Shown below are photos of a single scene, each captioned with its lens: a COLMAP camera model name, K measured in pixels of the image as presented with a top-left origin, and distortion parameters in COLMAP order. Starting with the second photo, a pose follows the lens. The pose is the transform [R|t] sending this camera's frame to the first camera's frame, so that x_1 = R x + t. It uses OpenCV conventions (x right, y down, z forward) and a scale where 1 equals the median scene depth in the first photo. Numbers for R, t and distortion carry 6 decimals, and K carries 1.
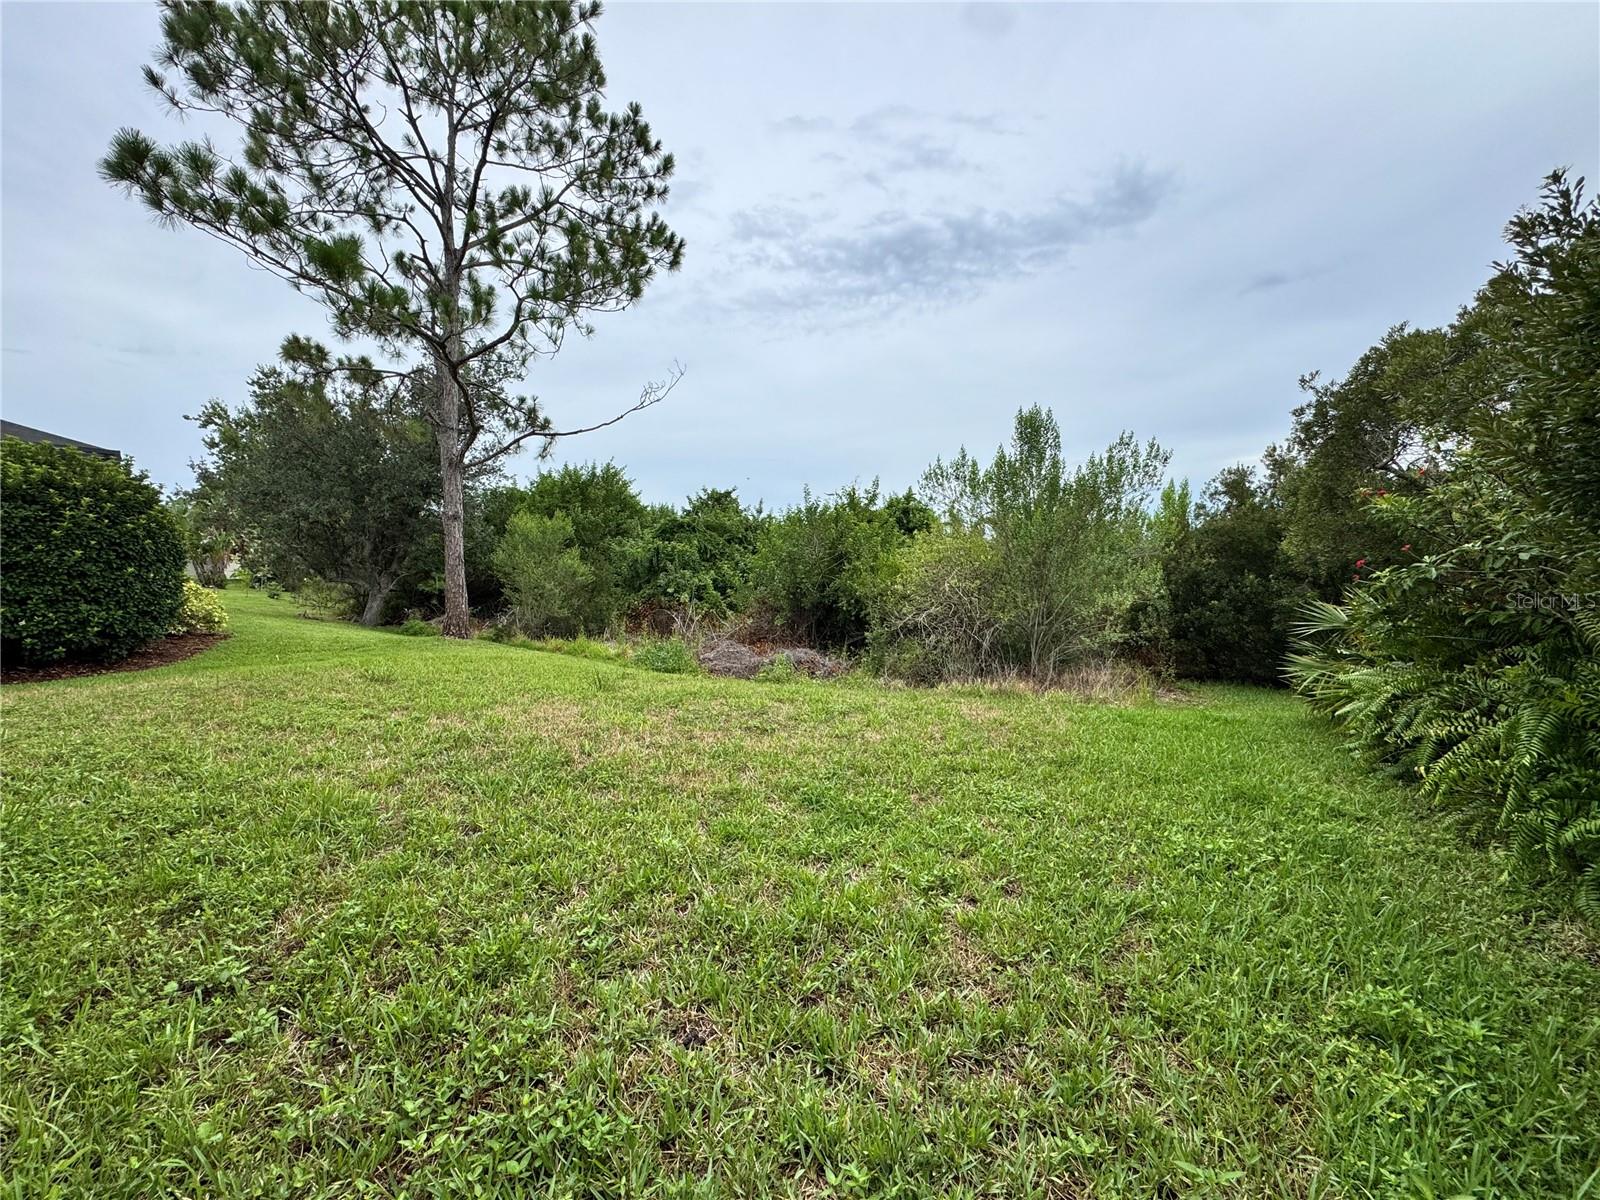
lens RADIAL K [[644.2, 0, 799.5], [0, 644.2, 601.9], [0, 0, 1]] dist [0.001833, 0.000333]
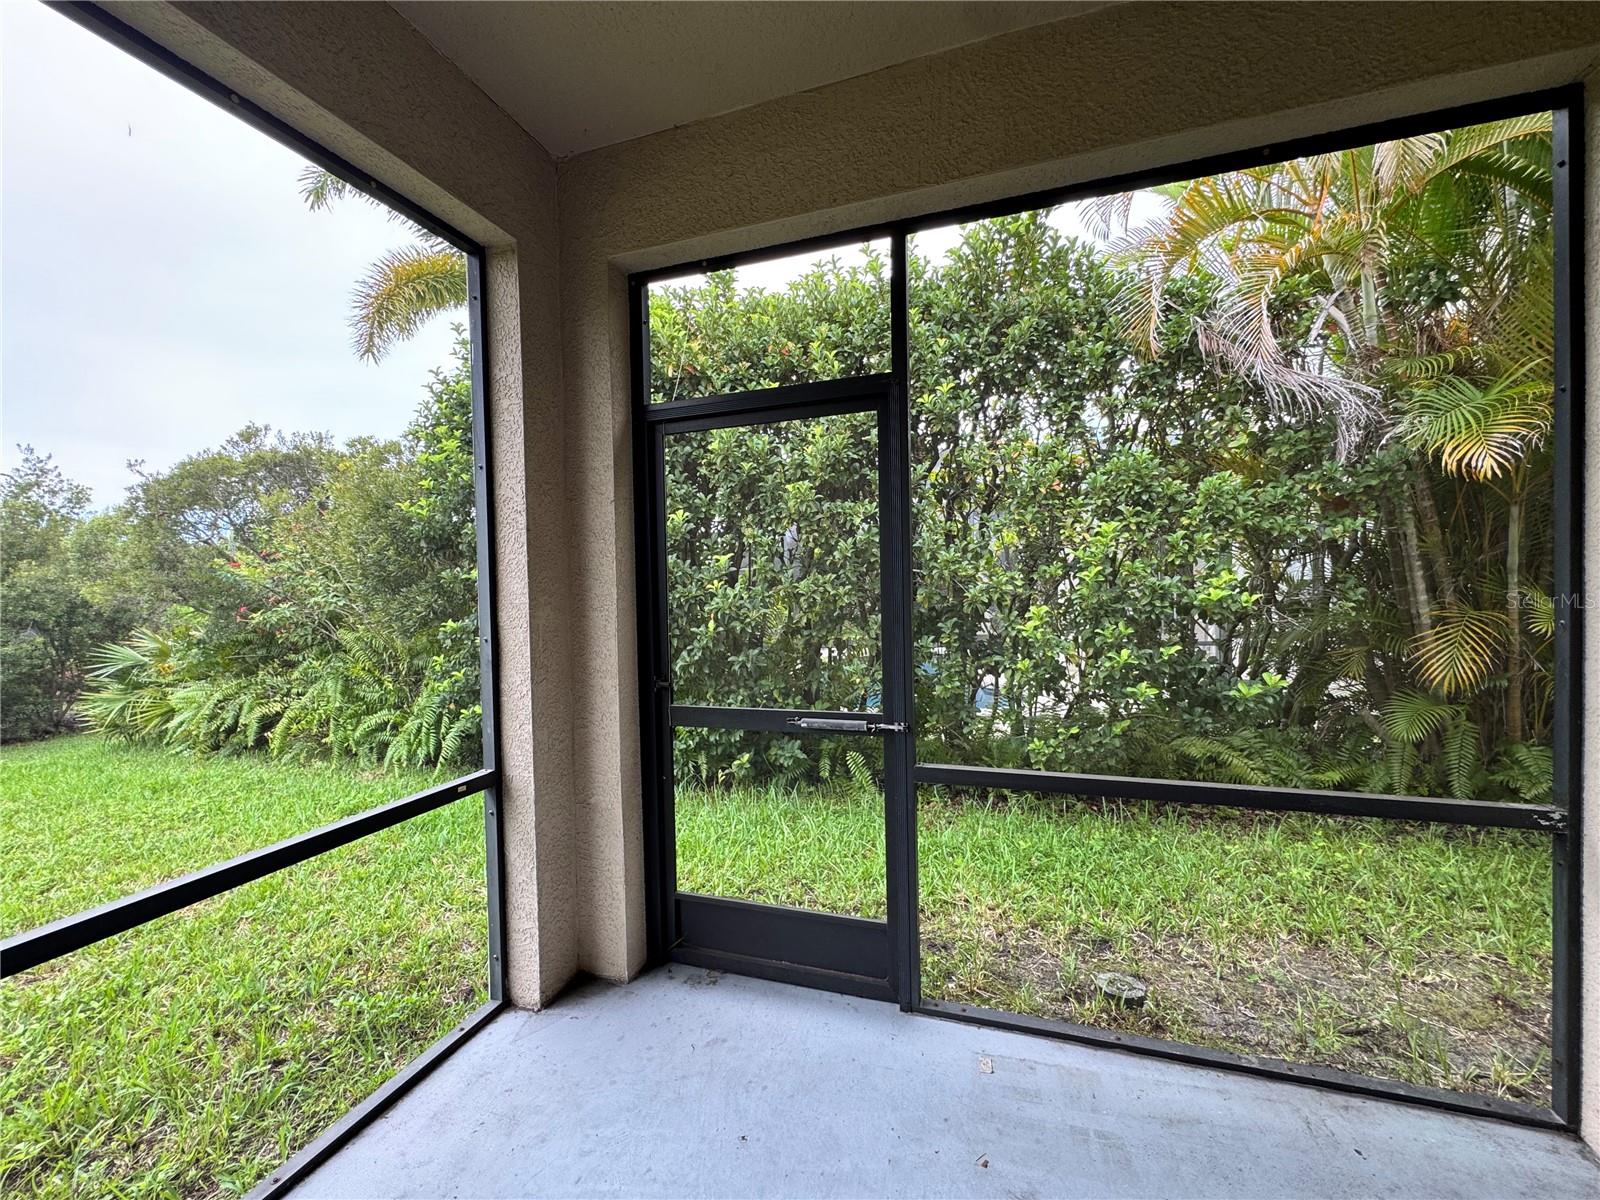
lens RADIAL K [[644.2, 0, 799.5], [0, 644.2, 601.9], [0, 0, 1]] dist [0.001833, 0.000333]
pose [[-0.080495, -0.016487, 0.996619, -0.172585], [0.080639, 0.996478, 0.022998, -0.000118], [-0.993488, 0.082218, -0.078882, -0.051282]]
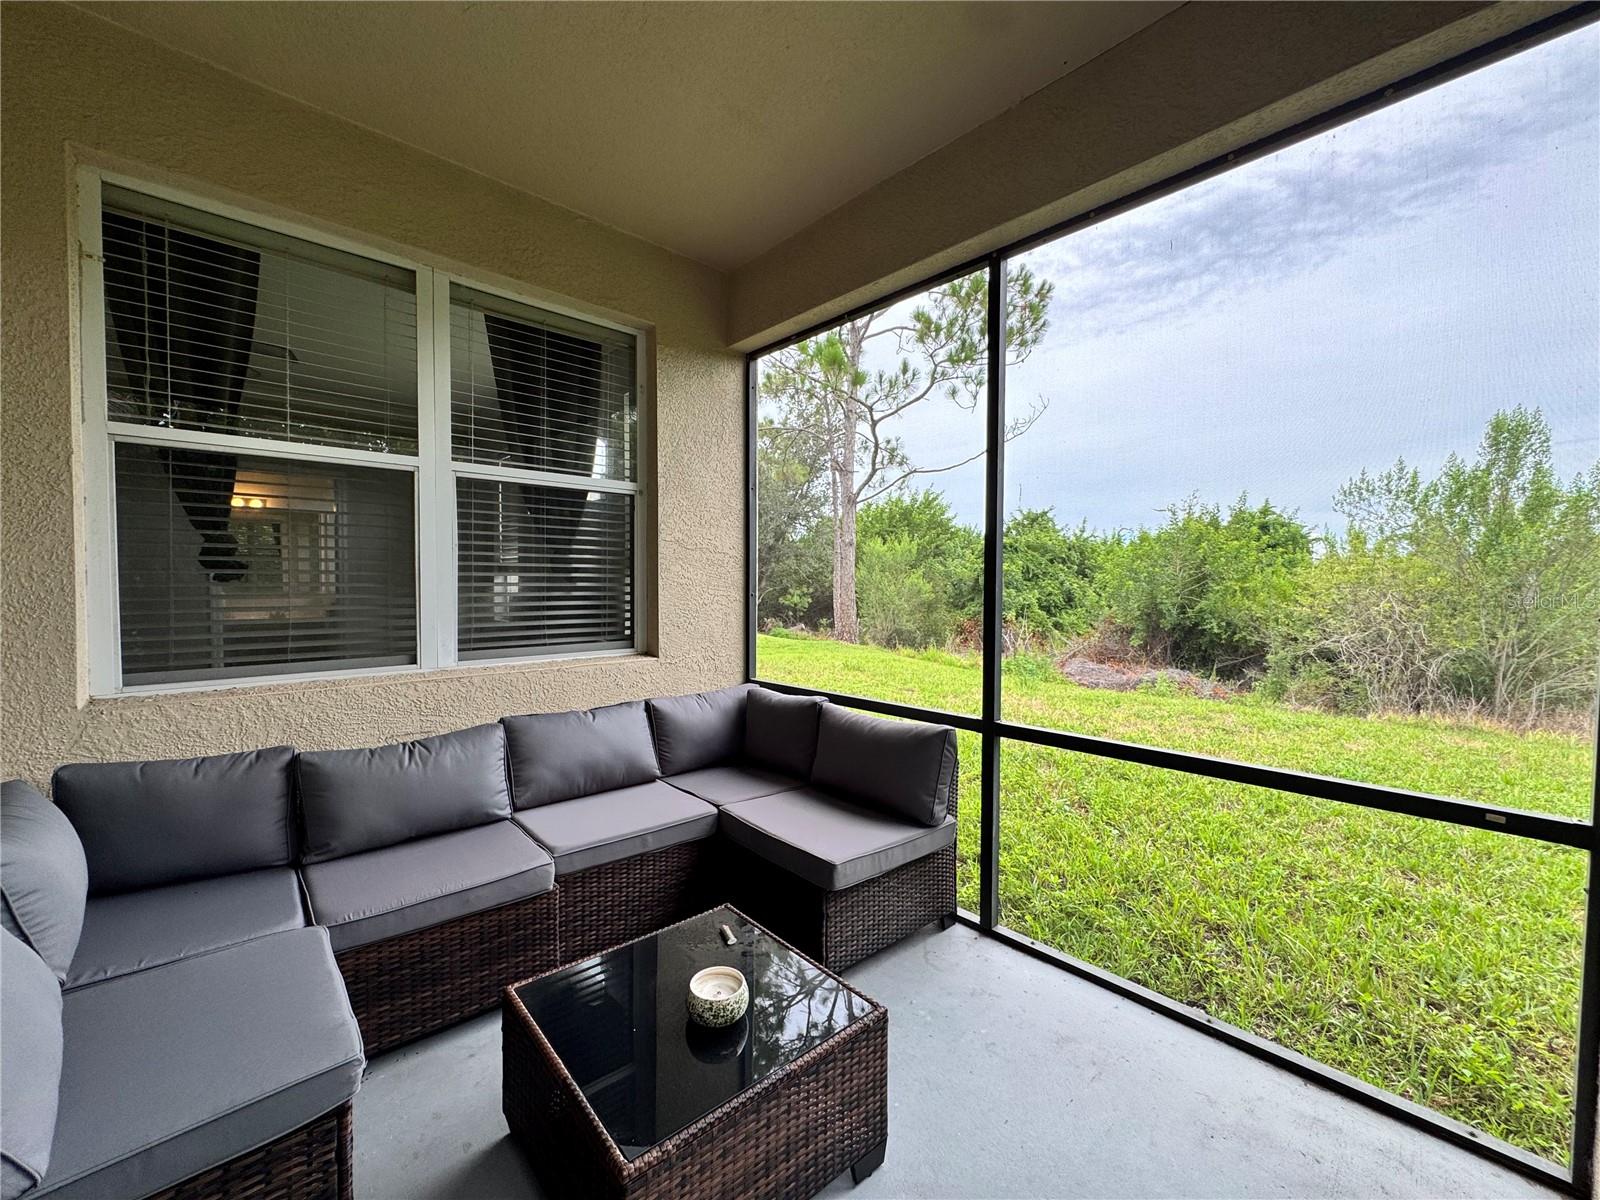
lens RADIAL K [[644.2, 0, 799.5], [0, 644.2, 601.9], [0, 0, 1]] dist [0.001833, 0.000333]
pose [[0.916539, 0.019521, -0.399469, -0.100157], [-0.031516, 0.999227, -0.023480, 0.008134], [0.398703, 0.034110, 0.916446, -0.114939]]
